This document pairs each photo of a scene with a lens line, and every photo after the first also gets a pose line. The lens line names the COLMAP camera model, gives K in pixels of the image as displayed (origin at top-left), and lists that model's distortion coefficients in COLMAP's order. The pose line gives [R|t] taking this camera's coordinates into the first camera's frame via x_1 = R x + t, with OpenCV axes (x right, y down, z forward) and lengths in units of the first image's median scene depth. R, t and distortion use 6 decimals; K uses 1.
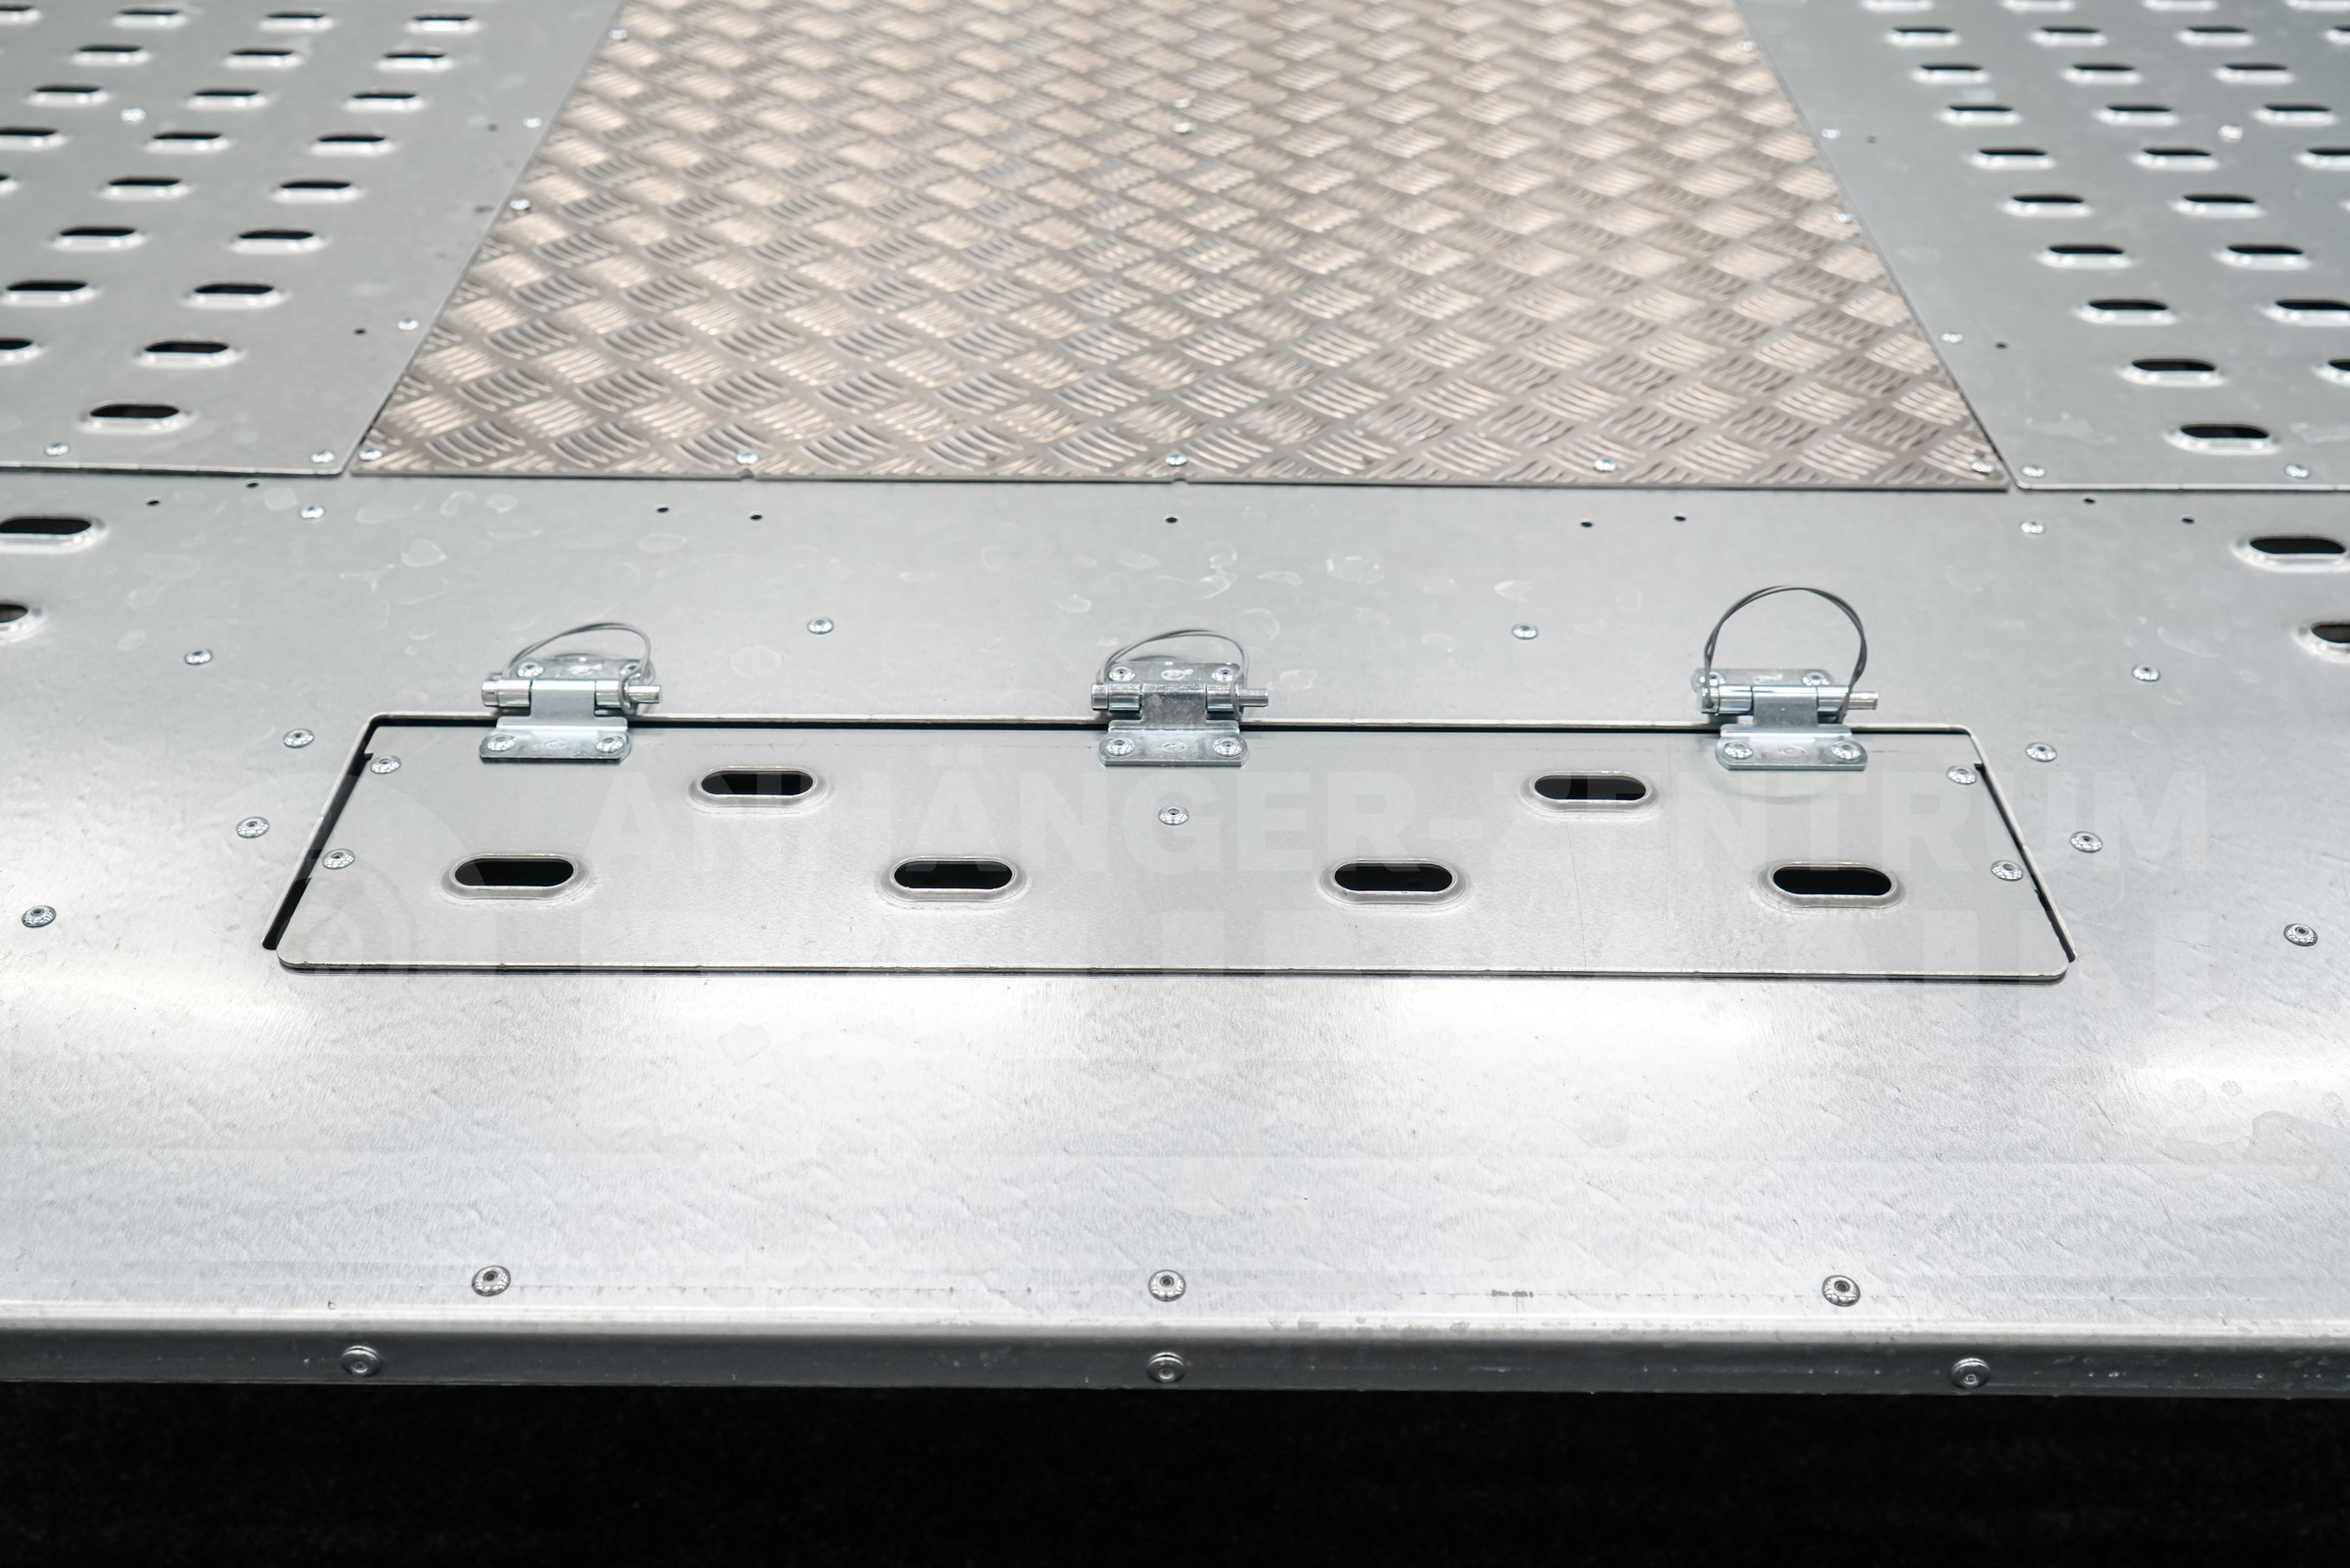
lens RADIAL K [[2337.6, 0, 1171.3], [0, 2337.6, 785.0], [0, 0, 1]] dist [-0.010098, 0.000000]
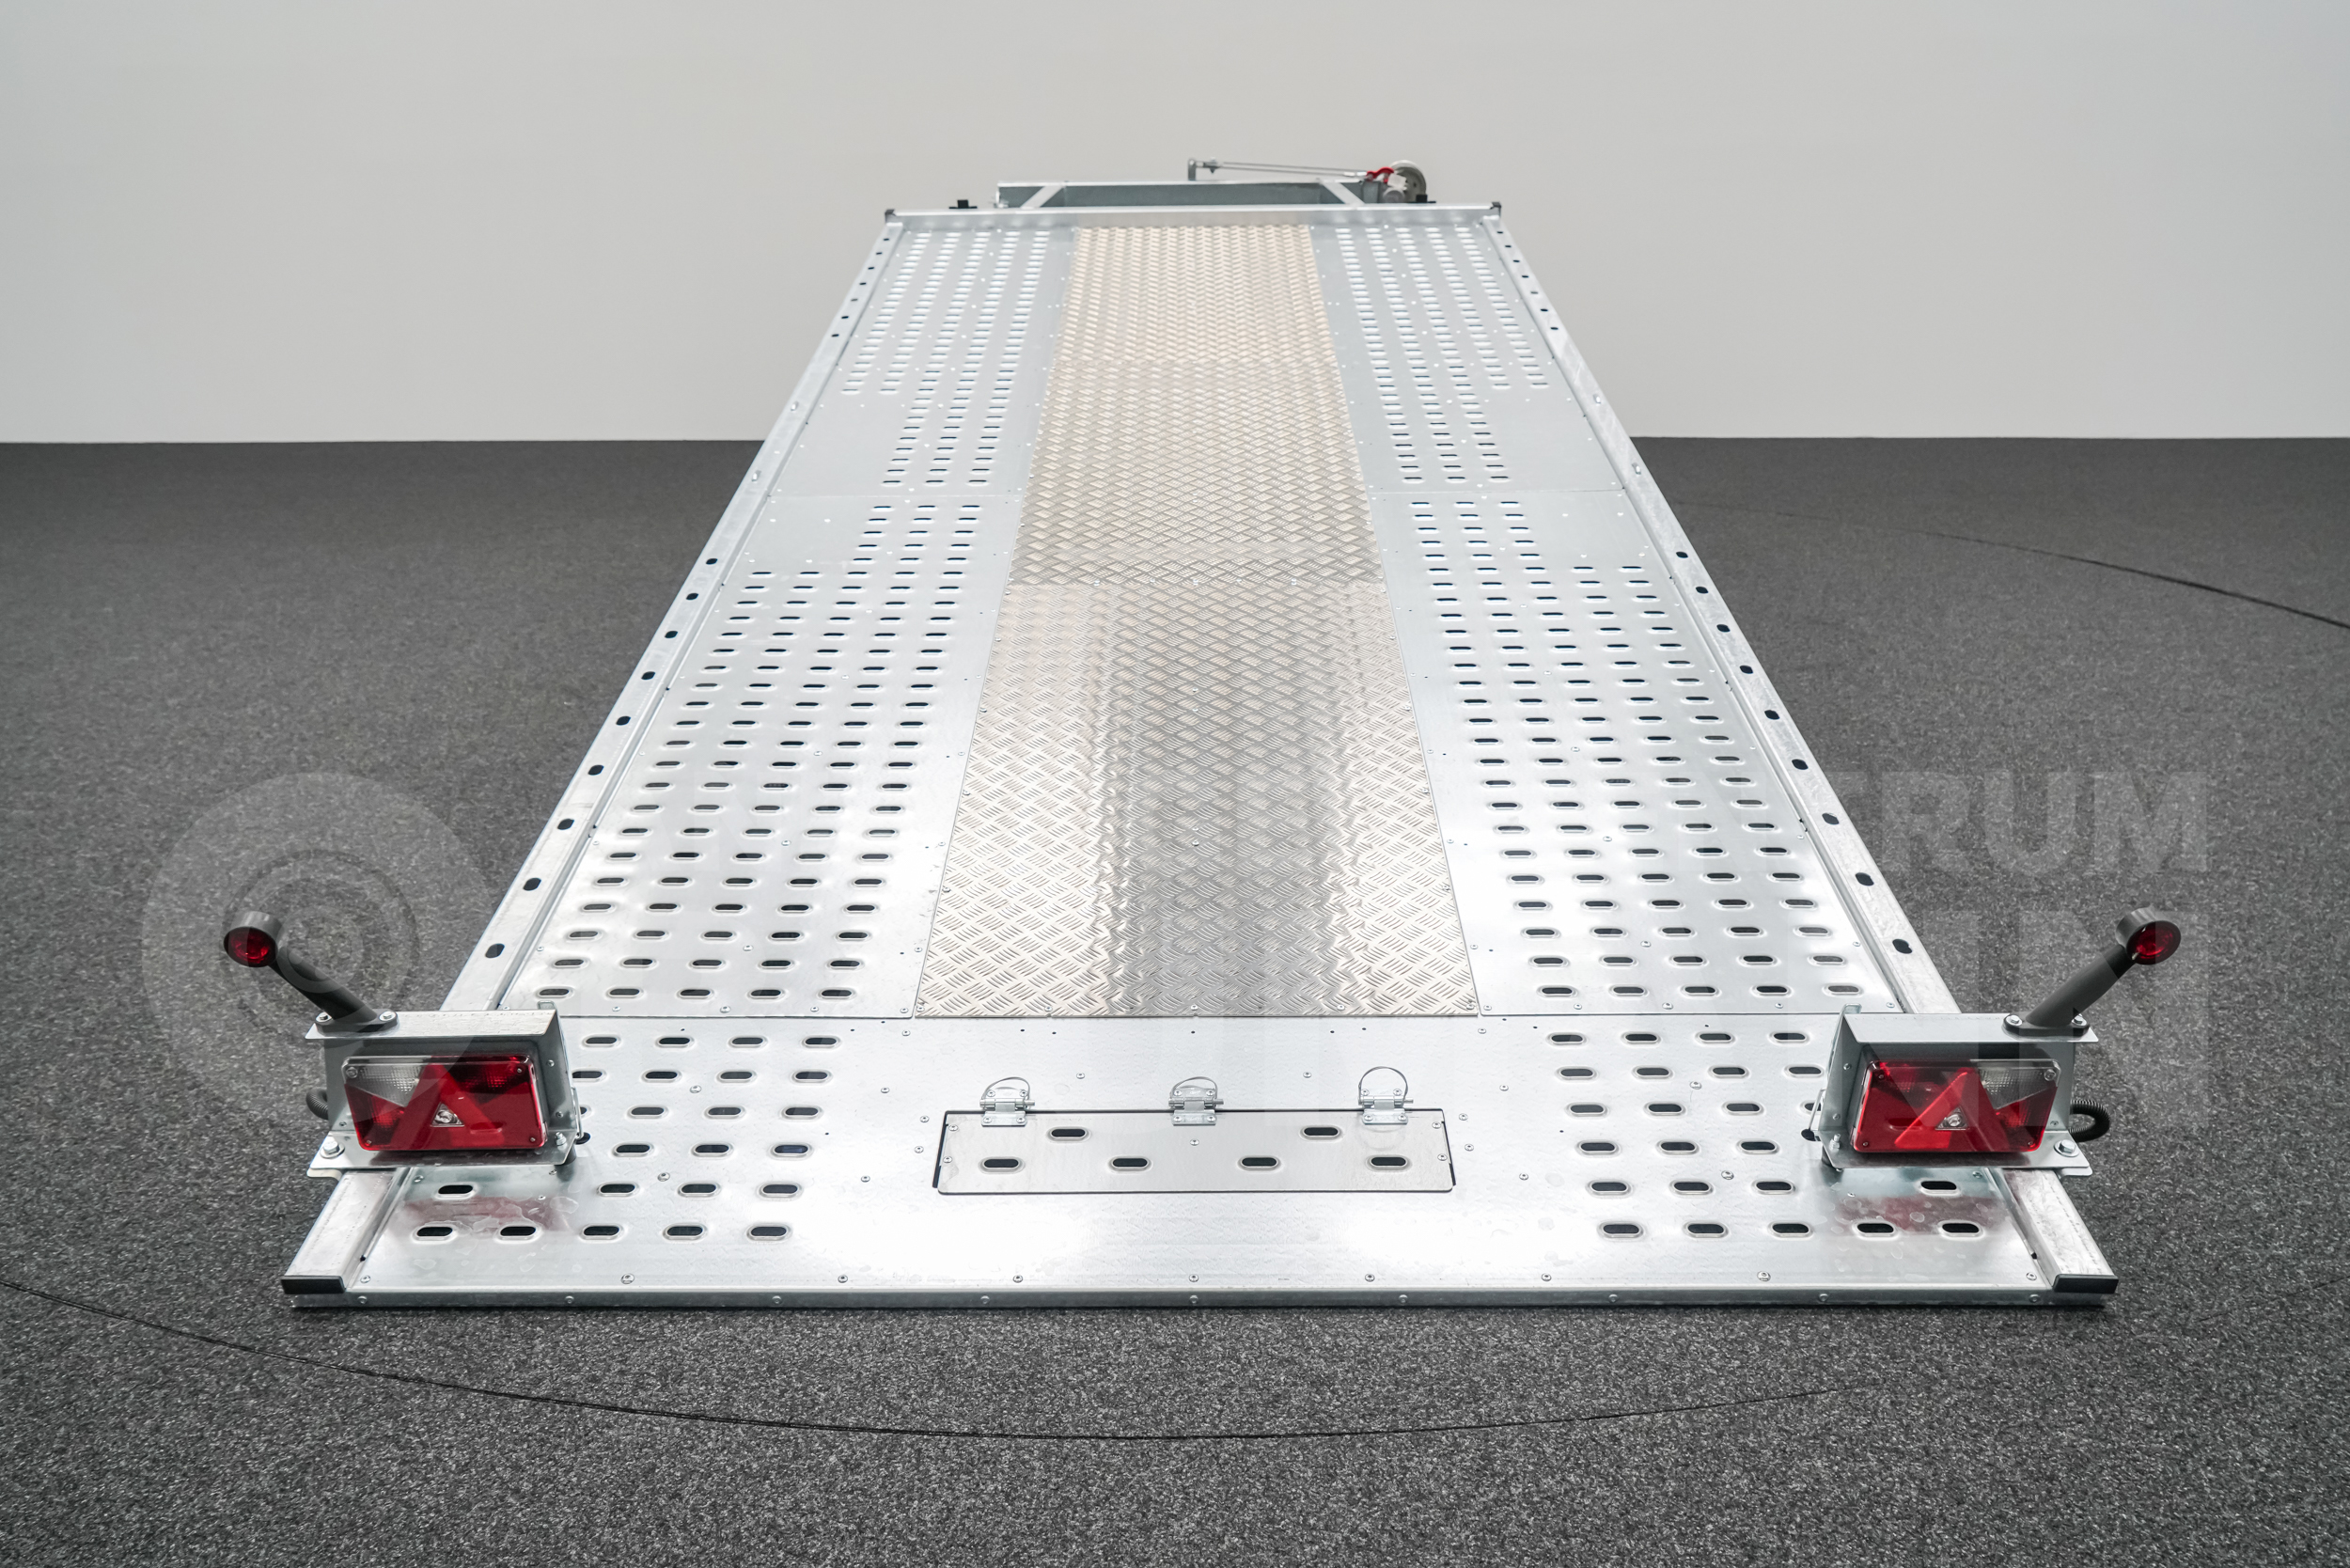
lens RADIAL K [[1857.3, 0, 1178.3], [0, 1857.3, 782.4], [0, 0, 1]] dist [0.018154, 0.001055]
pose [[0.999598, -0.015781, -0.023561, 0.046913], [0.013107, 0.993889, -0.109606, -0.199053], [0.025147, 0.109253, 0.993696, -1.624347]]
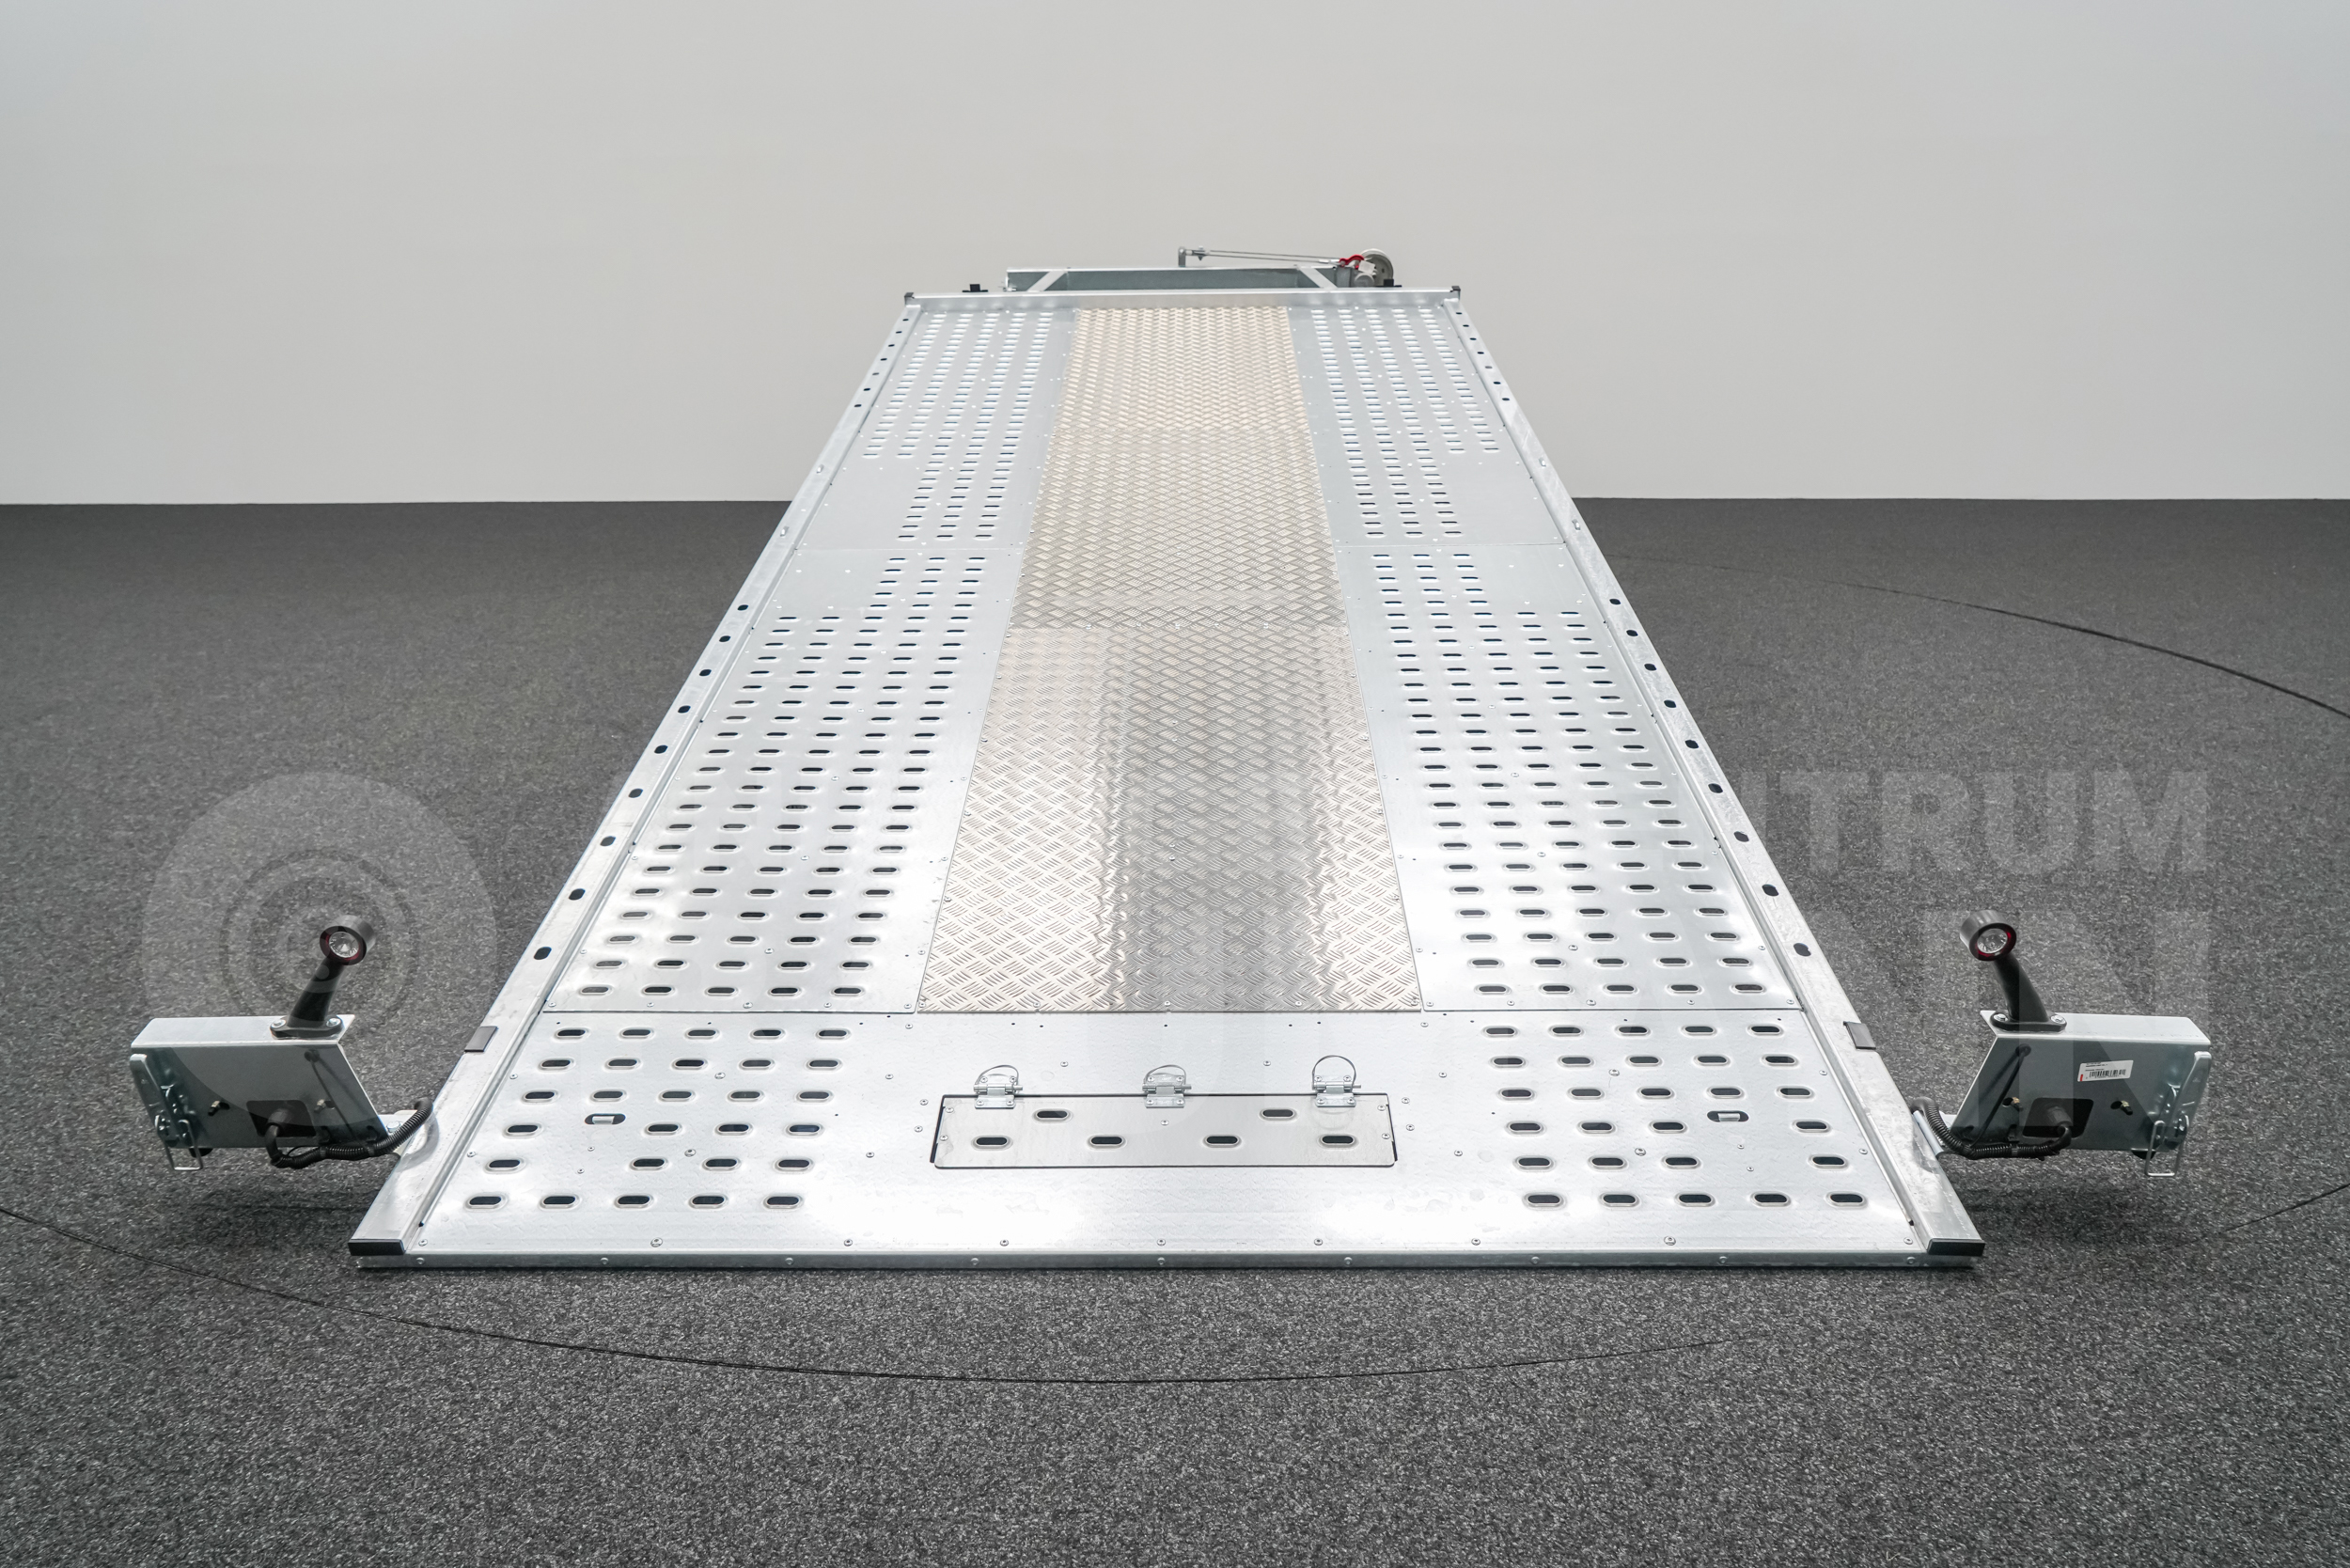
lens RADIAL K [[1700.9, 0, 1175.3], [0, 1700.9, 786.9], [0, 0, 1]] dist [0.012713, 0.005093]
pose [[0.999550, -0.015660, -0.025602, 0.092547], [0.012323, 0.991997, -0.125663, -0.170423], [0.027365, 0.125290, 0.991743, -1.689468]]
